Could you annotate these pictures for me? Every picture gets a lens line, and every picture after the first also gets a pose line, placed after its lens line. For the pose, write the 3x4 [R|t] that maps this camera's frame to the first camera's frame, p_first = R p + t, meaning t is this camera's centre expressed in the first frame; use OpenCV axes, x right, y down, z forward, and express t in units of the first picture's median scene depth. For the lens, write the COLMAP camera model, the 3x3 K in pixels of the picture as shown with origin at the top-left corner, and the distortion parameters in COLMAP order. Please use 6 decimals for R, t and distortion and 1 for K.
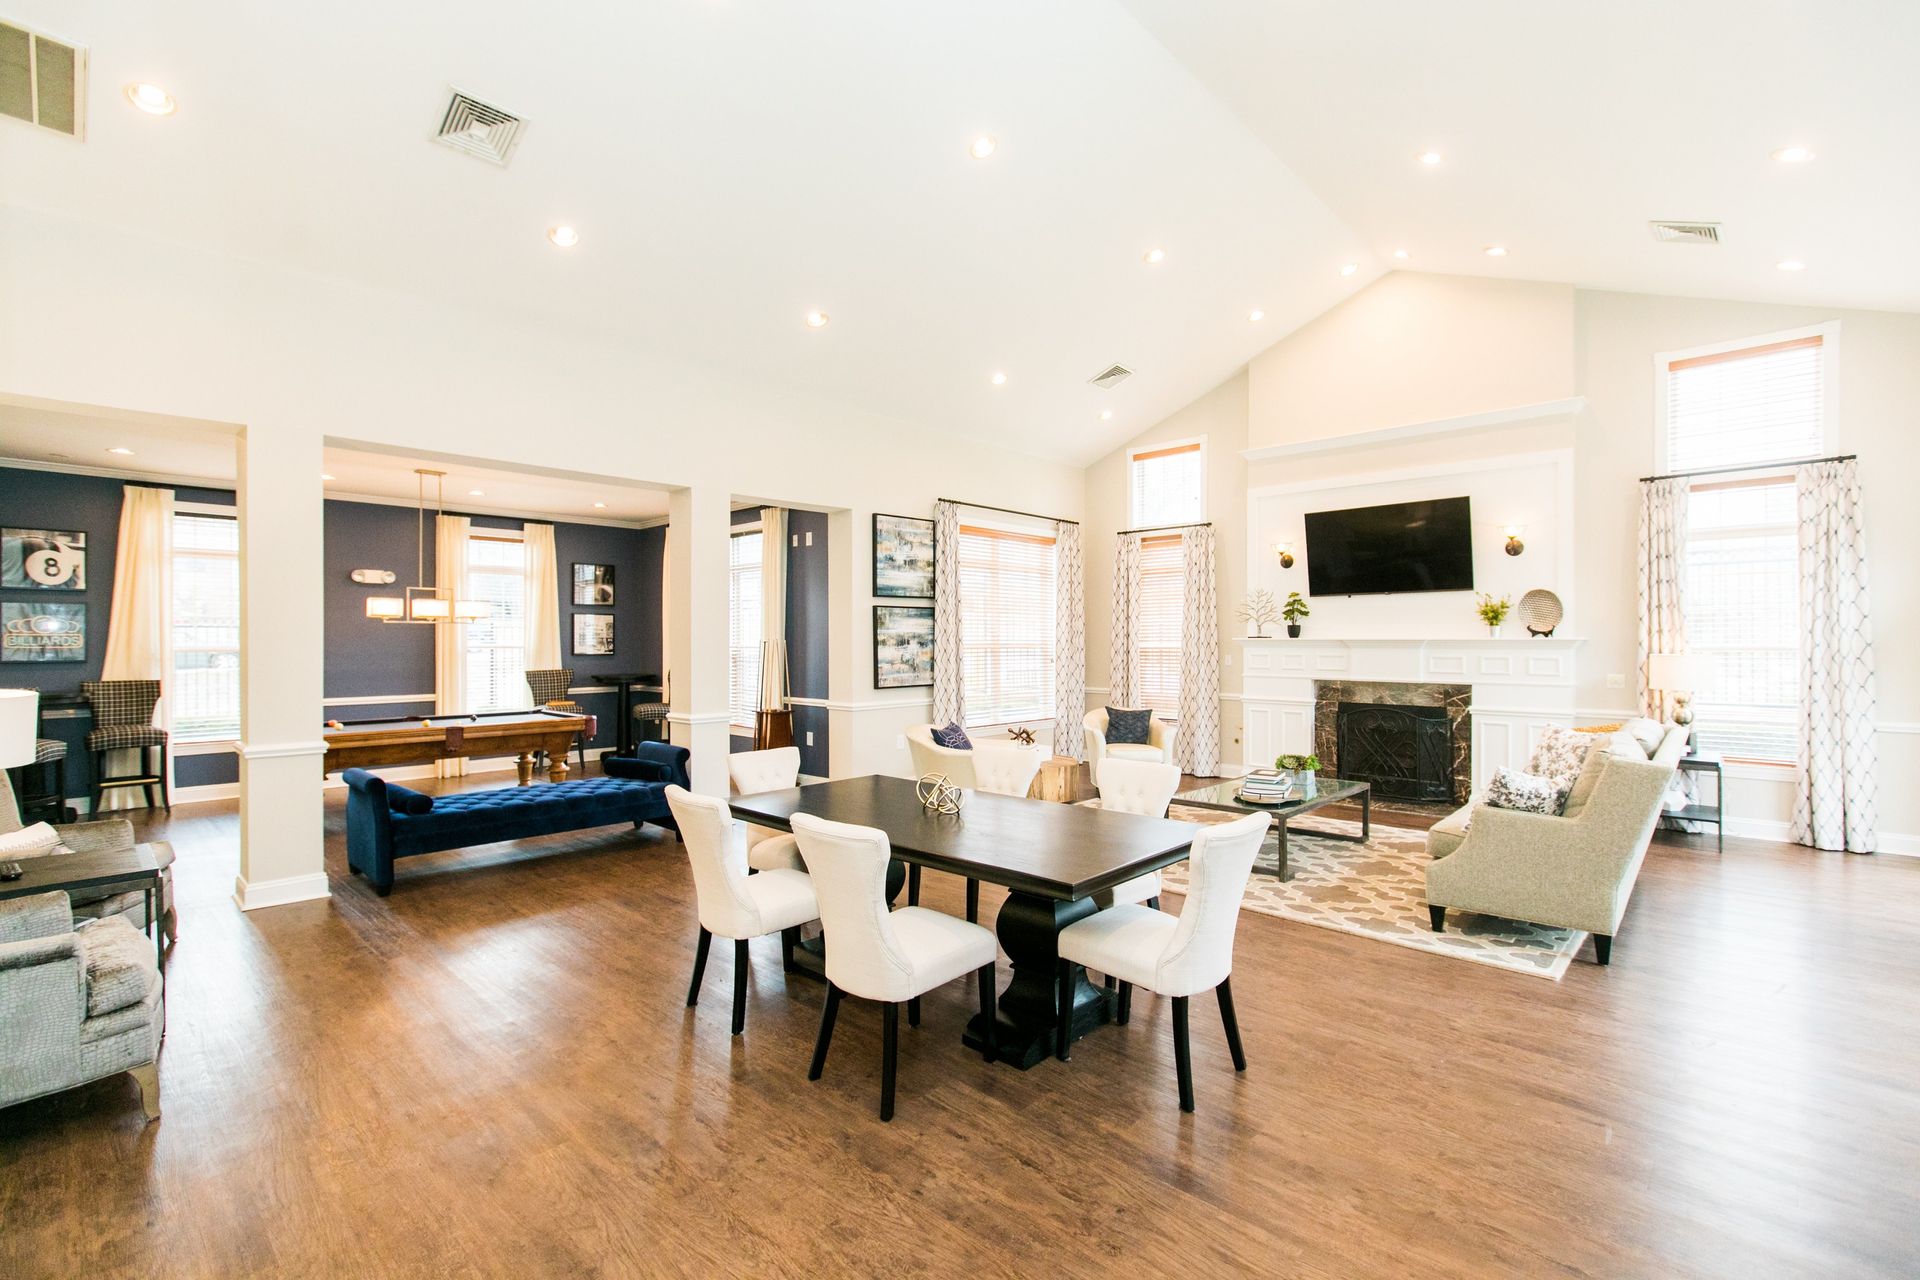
lens RADIAL K [[825.6, 0, 970.8], [0, 825.6, 646.5], [0, 0, 1]] dist [-0.000083, 0.000747]
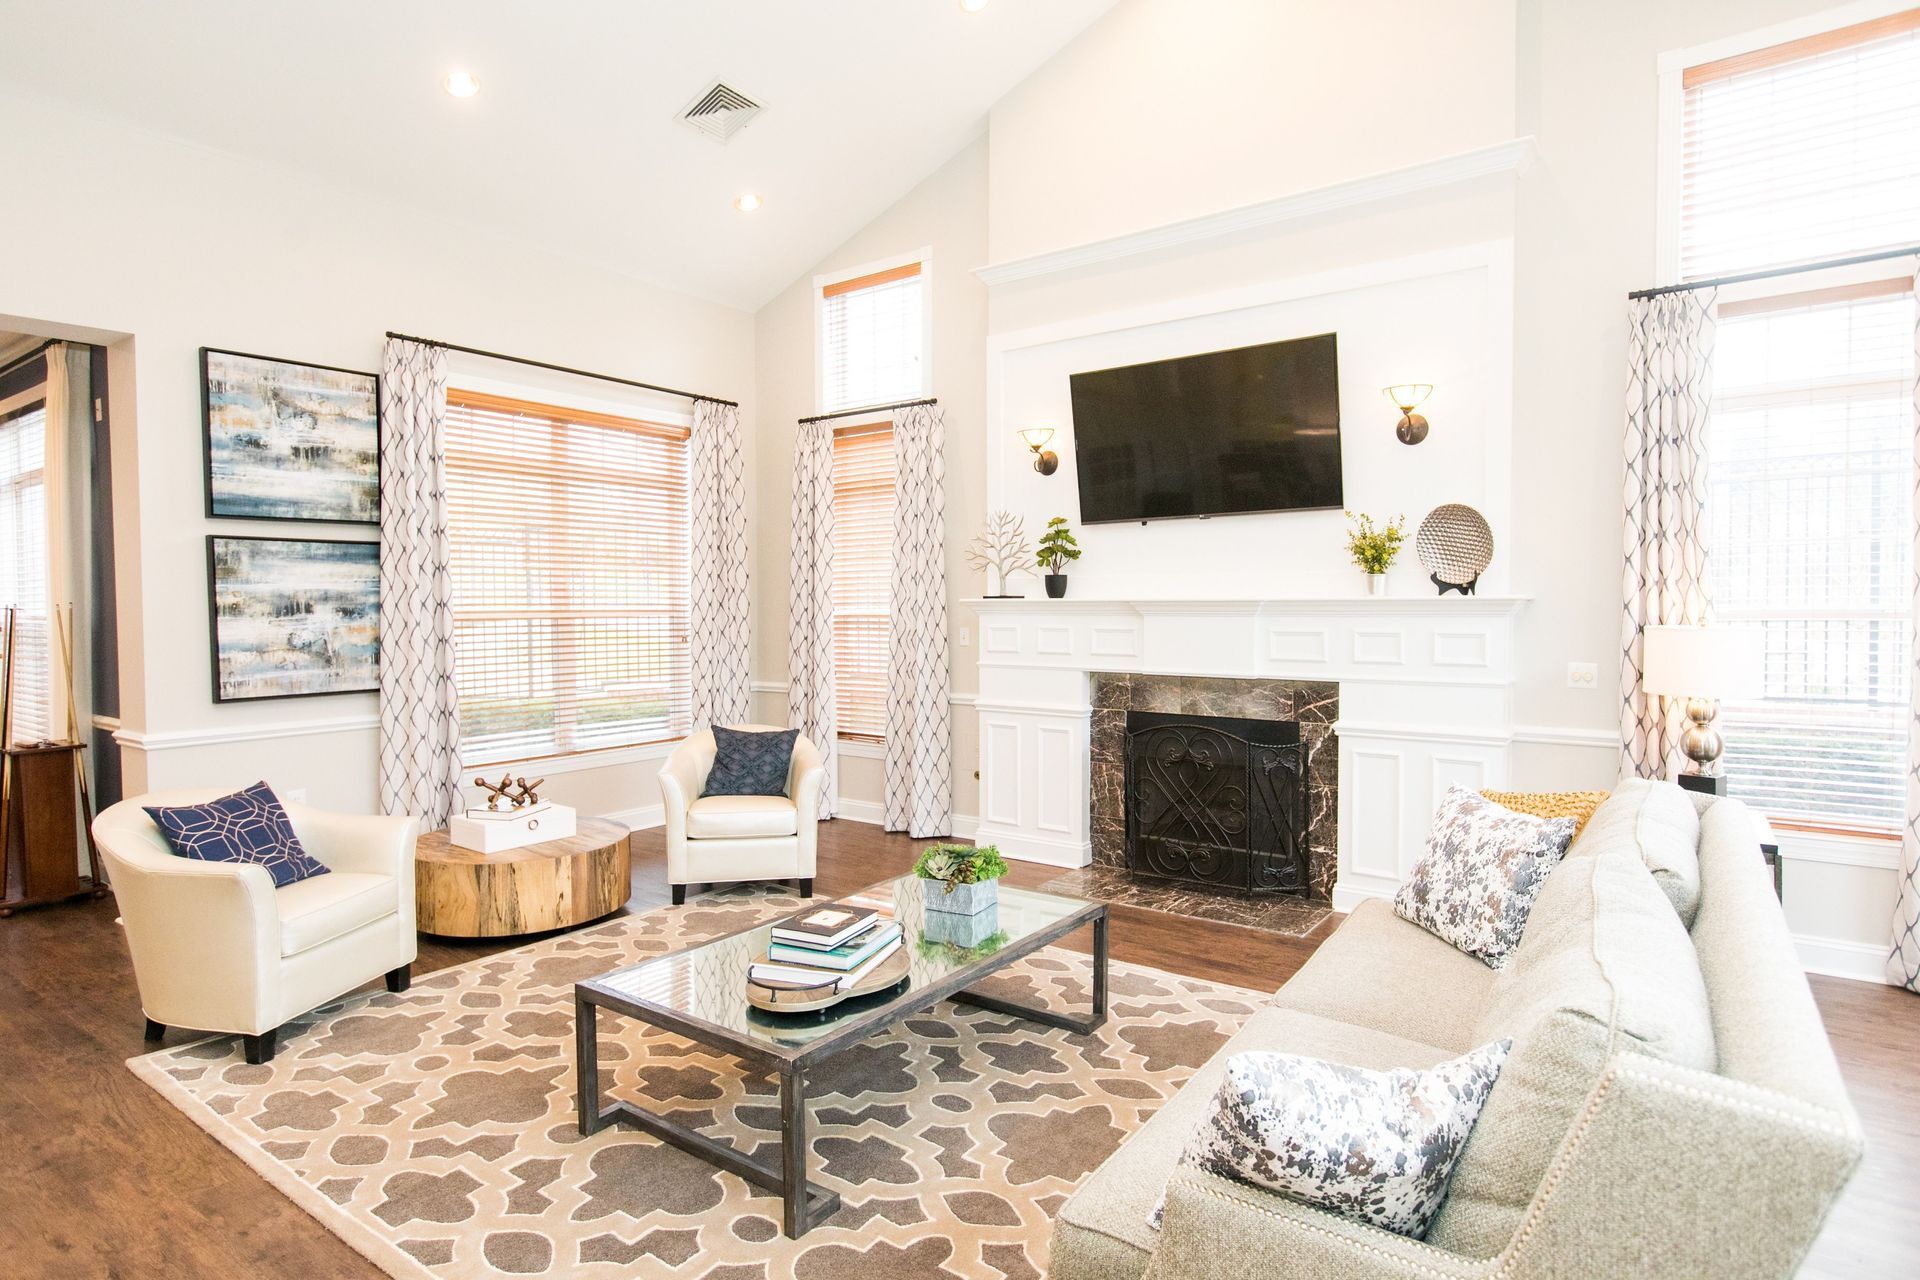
lens RADIAL K [[1016.8, 0, 953.8], [0, 1016.8, 635.1], [0, 0, 1]] dist [0.002583, -0.000118]
pose [[0.992563, -0.008011, 0.121466, 0.252077], [0.005016, 0.999676, 0.024941, -0.002723], [-0.121627, -0.024146, 0.992282, 0.336231]]
